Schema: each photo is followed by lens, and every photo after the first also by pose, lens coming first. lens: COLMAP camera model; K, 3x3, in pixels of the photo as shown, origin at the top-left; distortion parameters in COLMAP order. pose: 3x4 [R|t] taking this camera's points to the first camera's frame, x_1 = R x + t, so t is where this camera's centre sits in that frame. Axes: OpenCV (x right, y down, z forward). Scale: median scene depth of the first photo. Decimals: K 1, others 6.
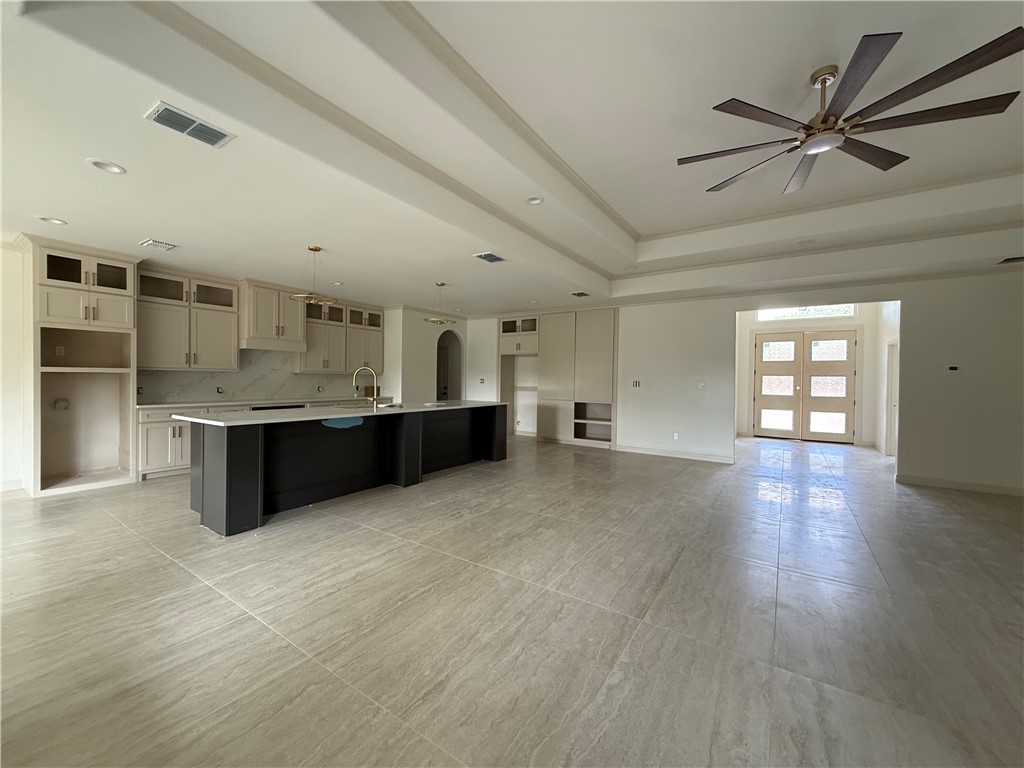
lens RADIAL K [[402.0, 0, 515.1], [0, 402.0, 385.3], [0, 0, 1]] dist [0.000885, 0.000904]
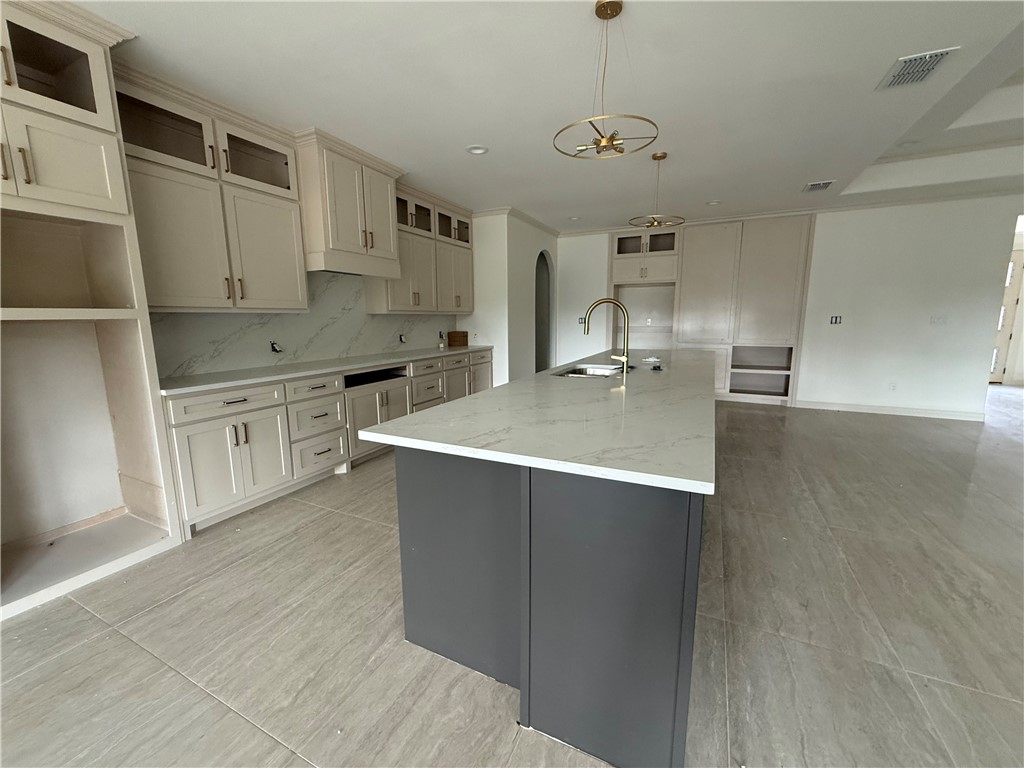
lens RADIAL K [[402.0, 0, 511.9], [0, 402.0, 382.2], [0, 0, 1]] dist [0.000885, 0.000904]
pose [[0.990571, -0.042078, 0.130379, -0.485998], [0.022859, 0.989088, 0.145542, -0.013852], [-0.135080, -0.141189, 0.980724, 0.399605]]
